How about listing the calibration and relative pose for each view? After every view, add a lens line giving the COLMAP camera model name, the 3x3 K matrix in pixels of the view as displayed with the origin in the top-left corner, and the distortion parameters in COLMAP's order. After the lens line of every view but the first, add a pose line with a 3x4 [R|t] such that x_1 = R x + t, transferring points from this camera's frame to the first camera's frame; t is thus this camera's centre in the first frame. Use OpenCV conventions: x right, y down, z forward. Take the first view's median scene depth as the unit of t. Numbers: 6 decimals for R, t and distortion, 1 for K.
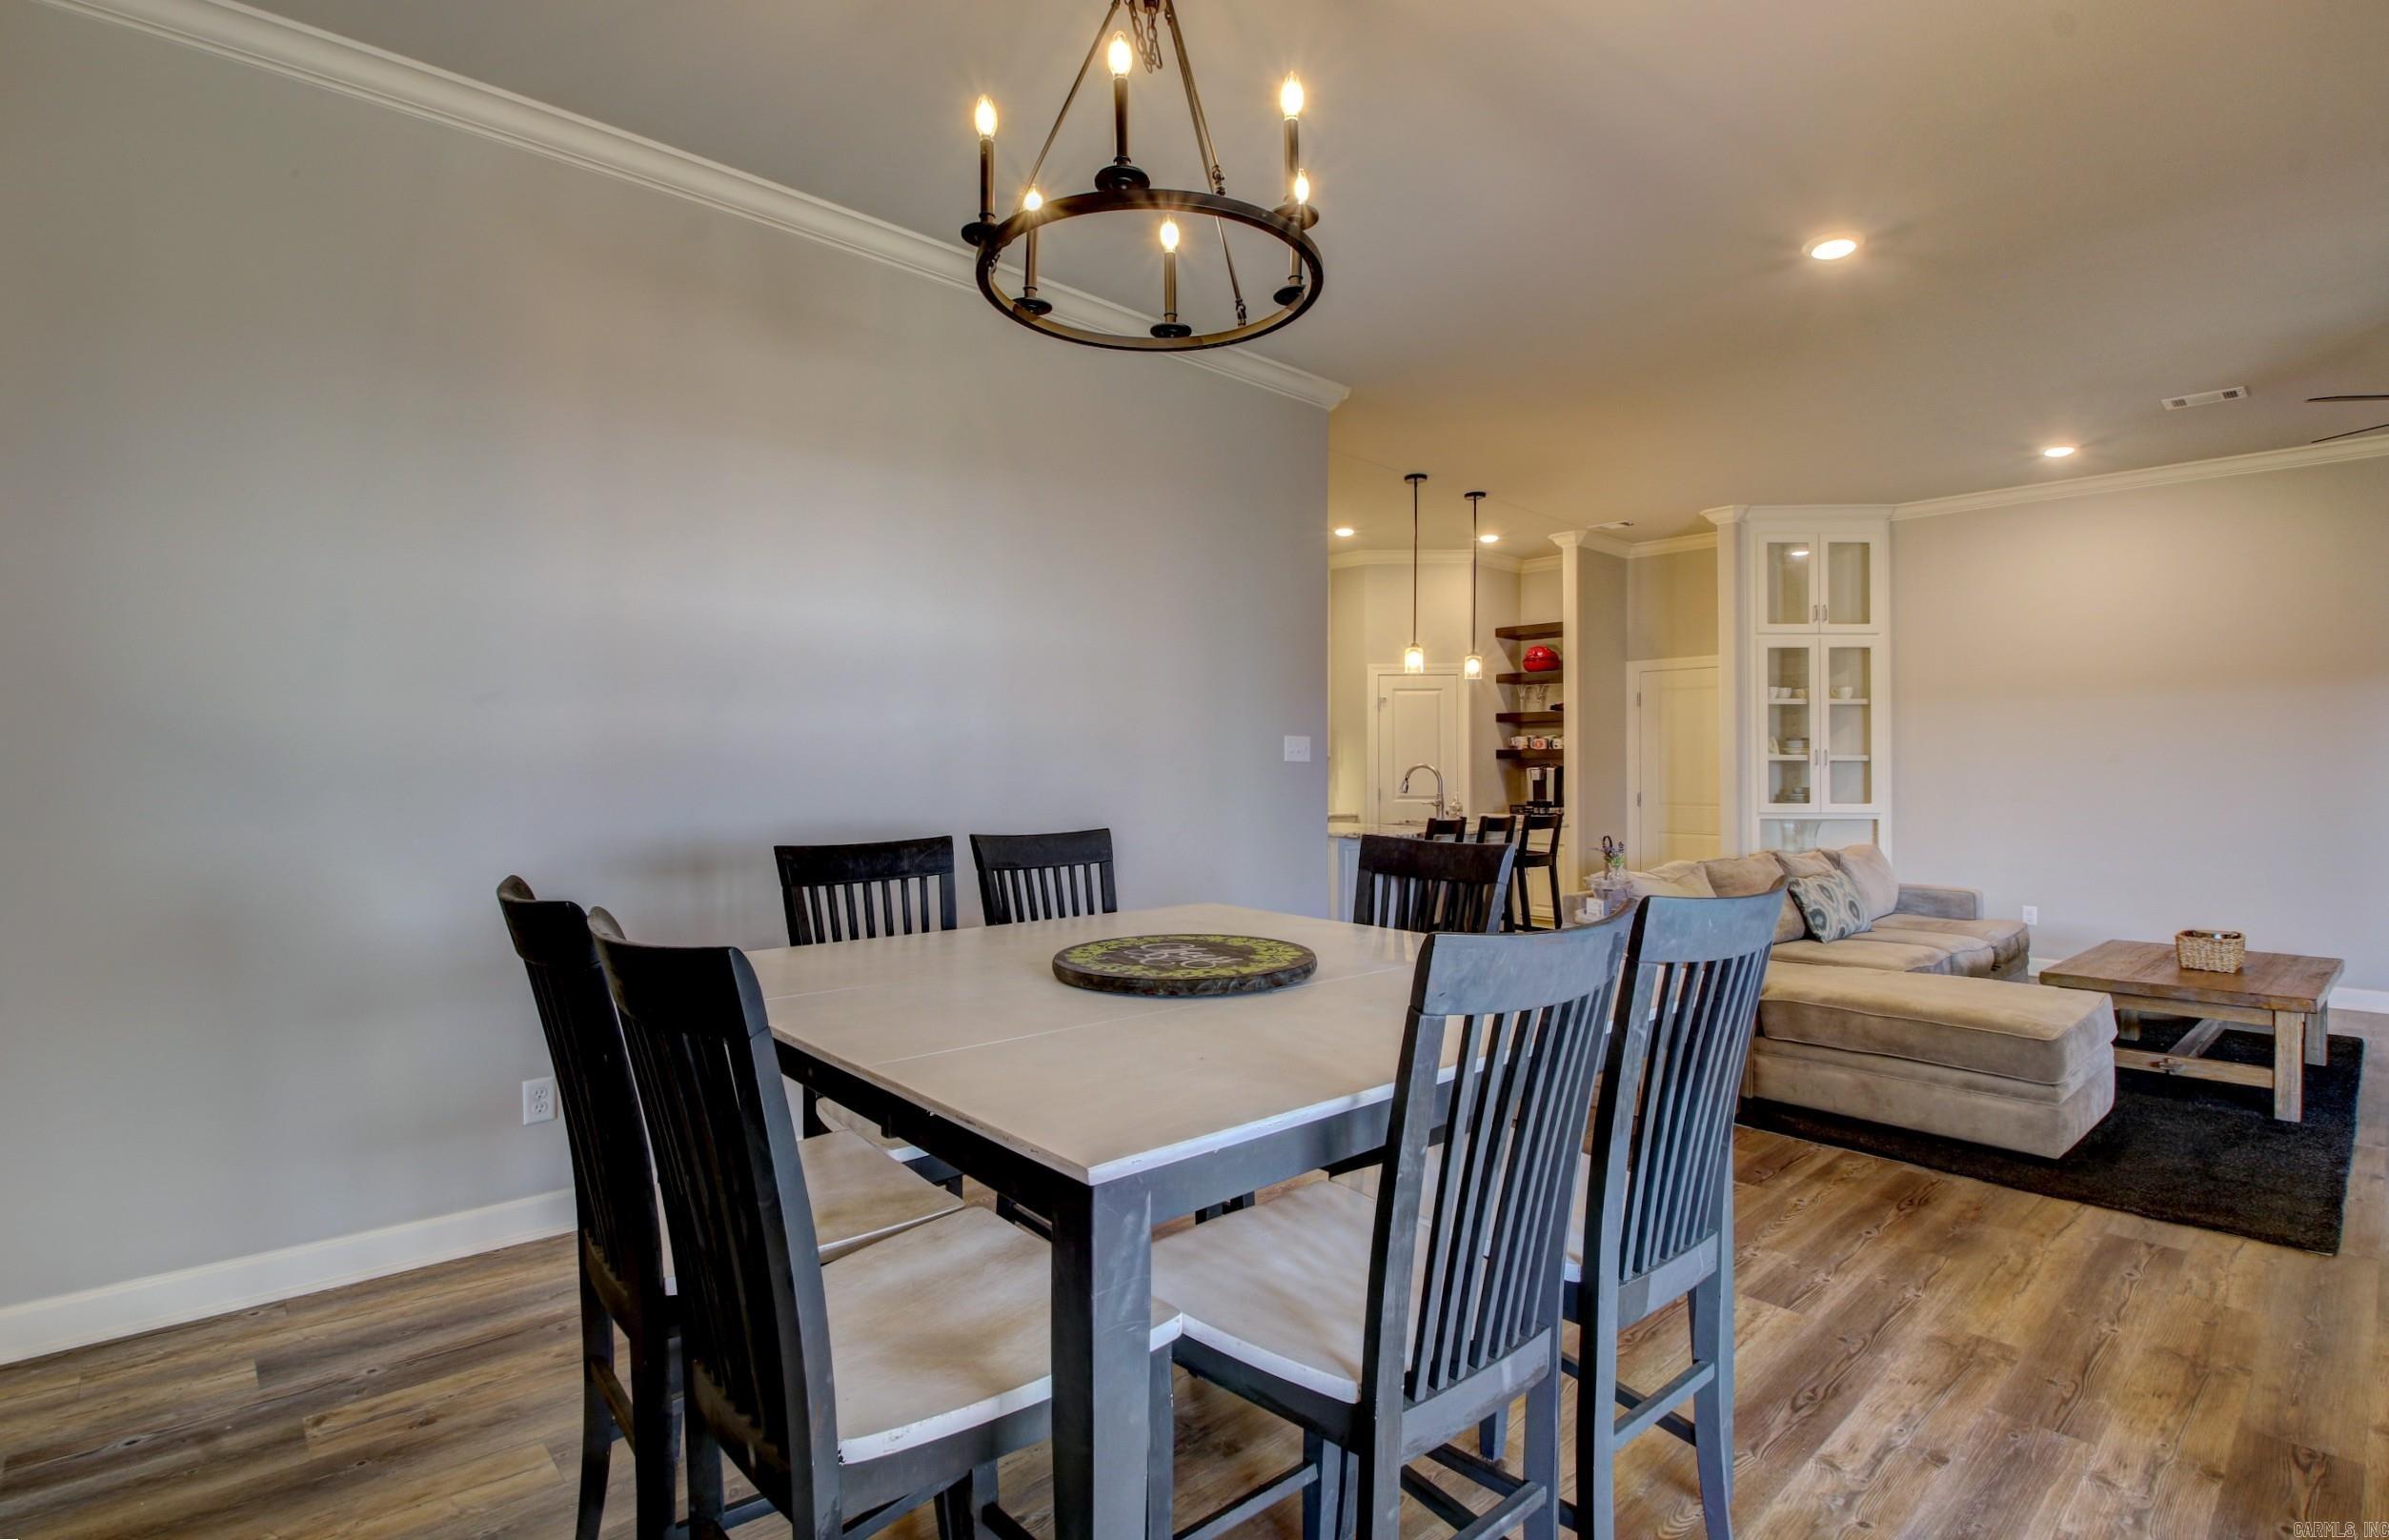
lens RADIAL K [[1145.9, 0, 1187.2], [0, 1145.9, 764.8], [0, 0, 1]] dist [0.029745, -0.026053]
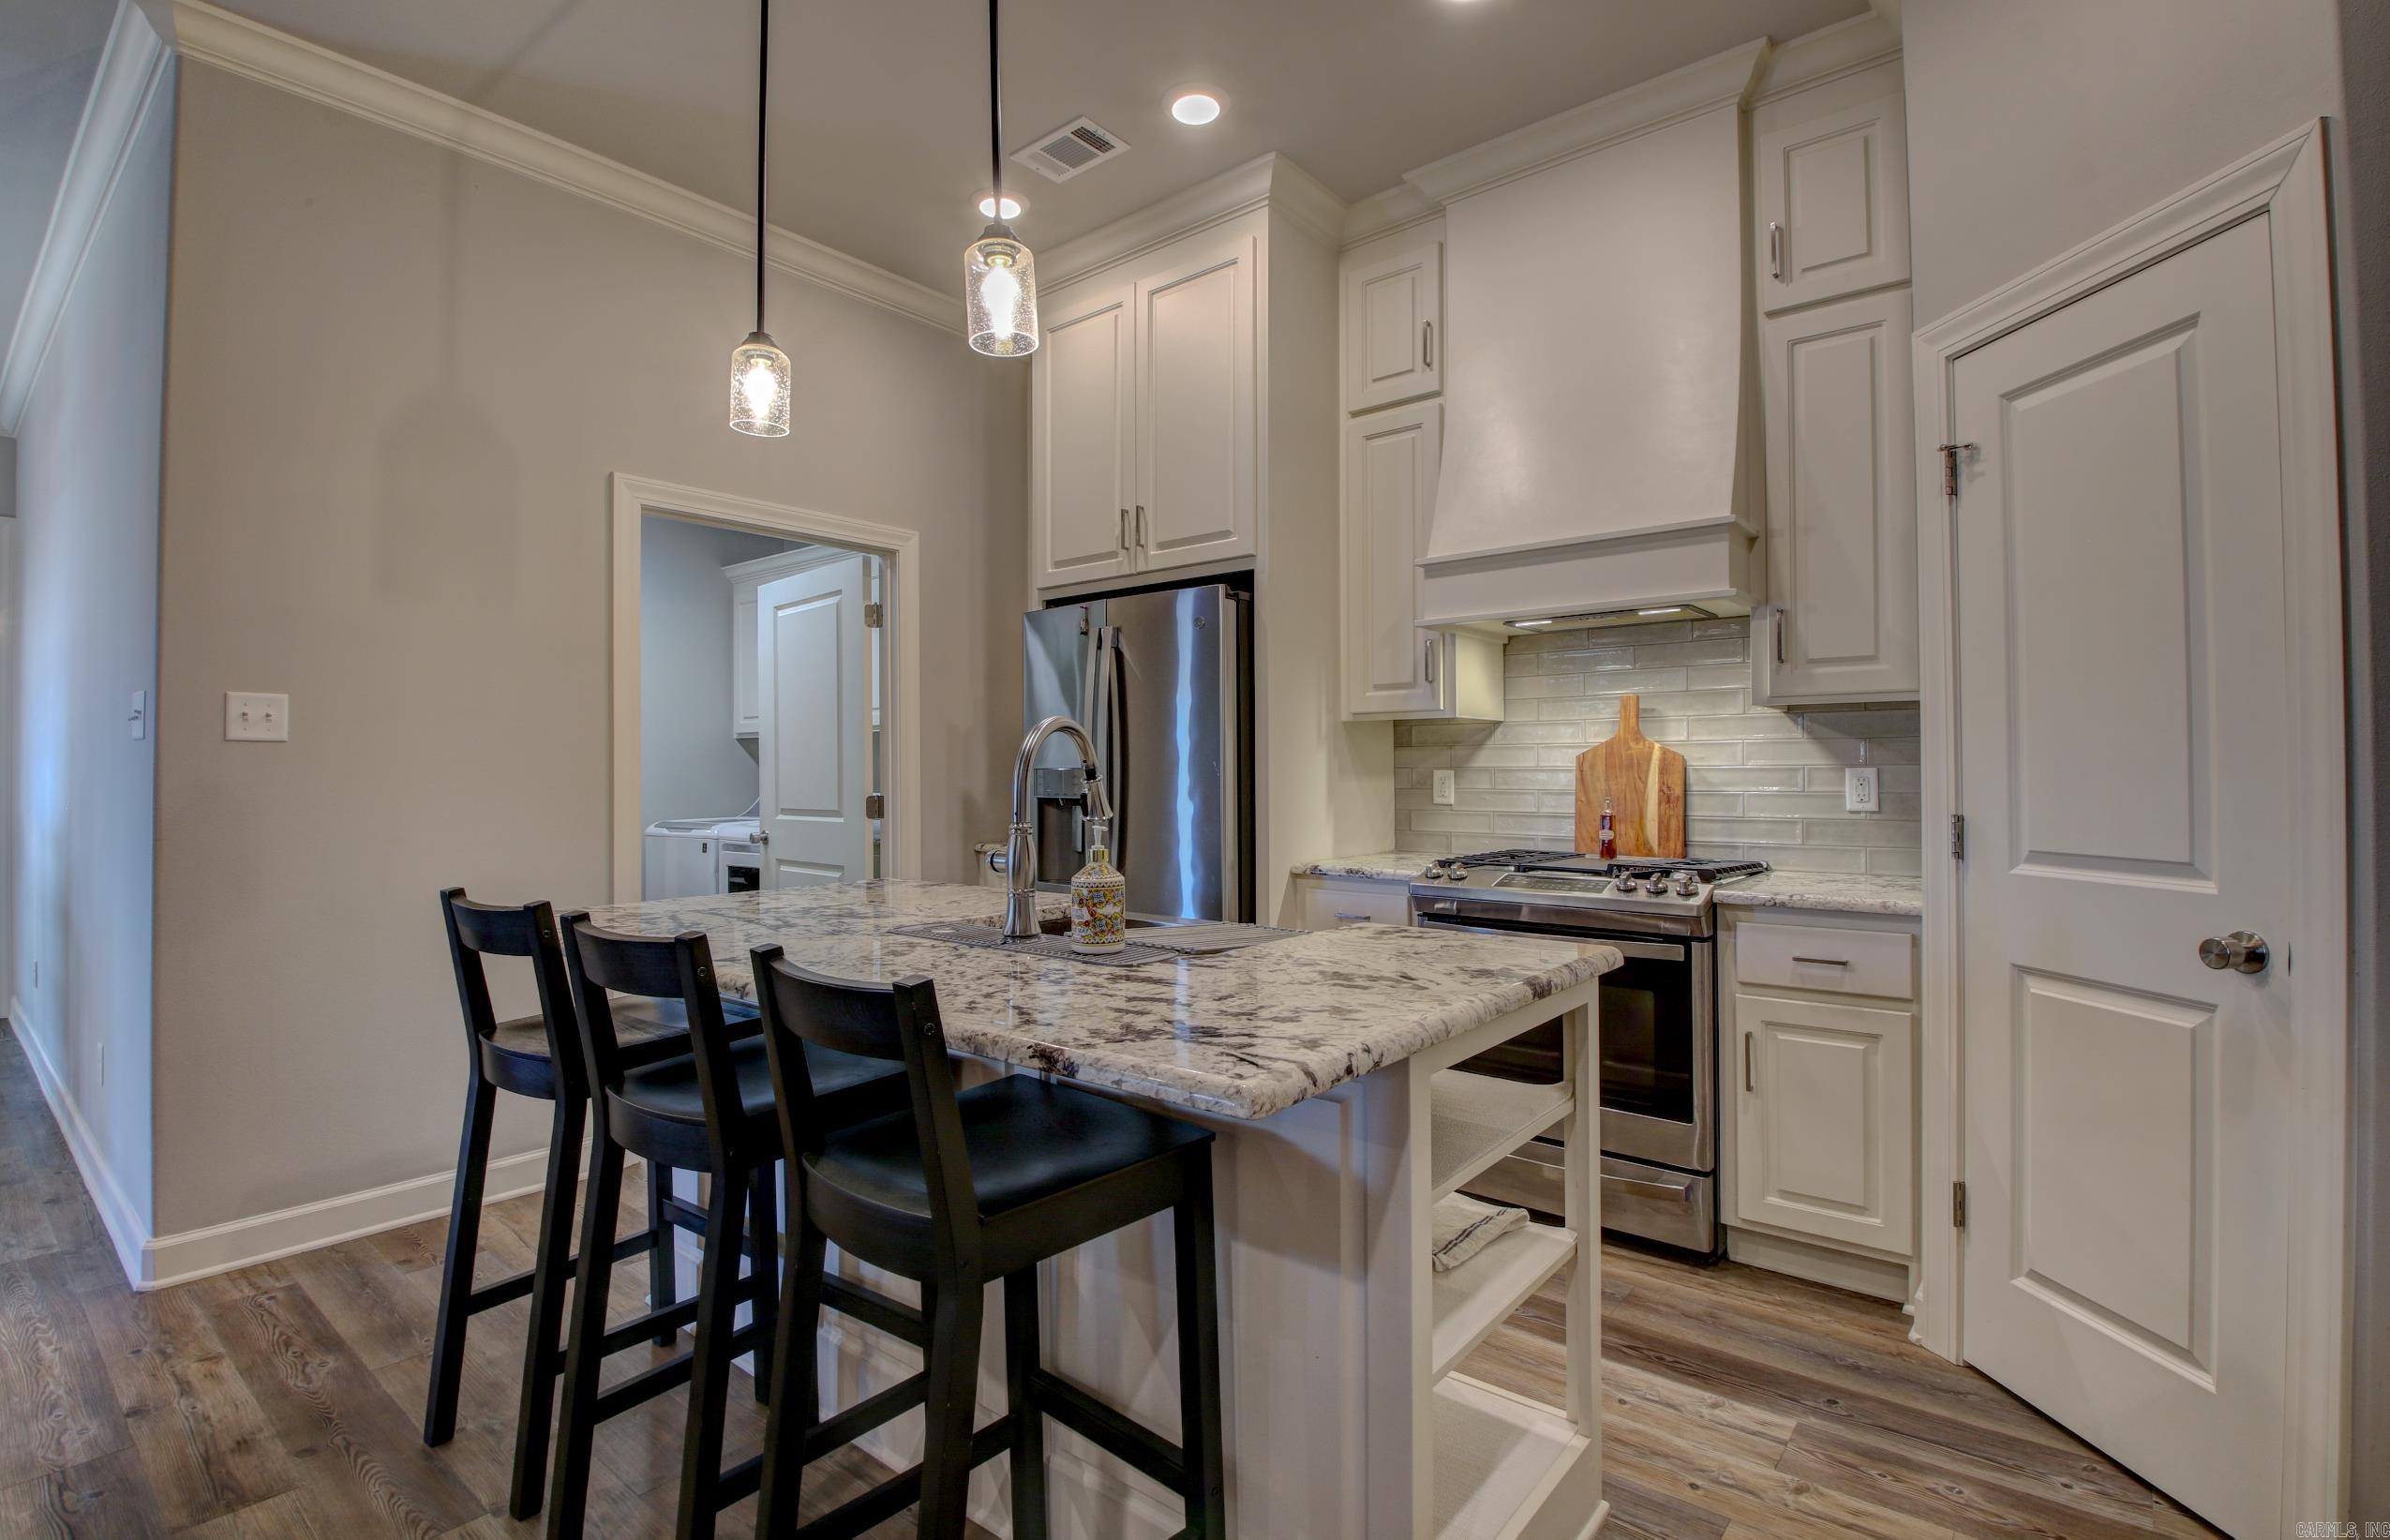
lens RADIAL K [[1111.9, 0, 1106.8], [0, 1111.9, 758.8], [0, 0, 1]] dist [0.027650, -0.031685]
pose [[0.090436, -0.012056, -0.995829, 0.465048], [0.007953, 0.999904, -0.011383, 0.011578], [0.995871, -0.006890, 0.090523, 0.951302]]
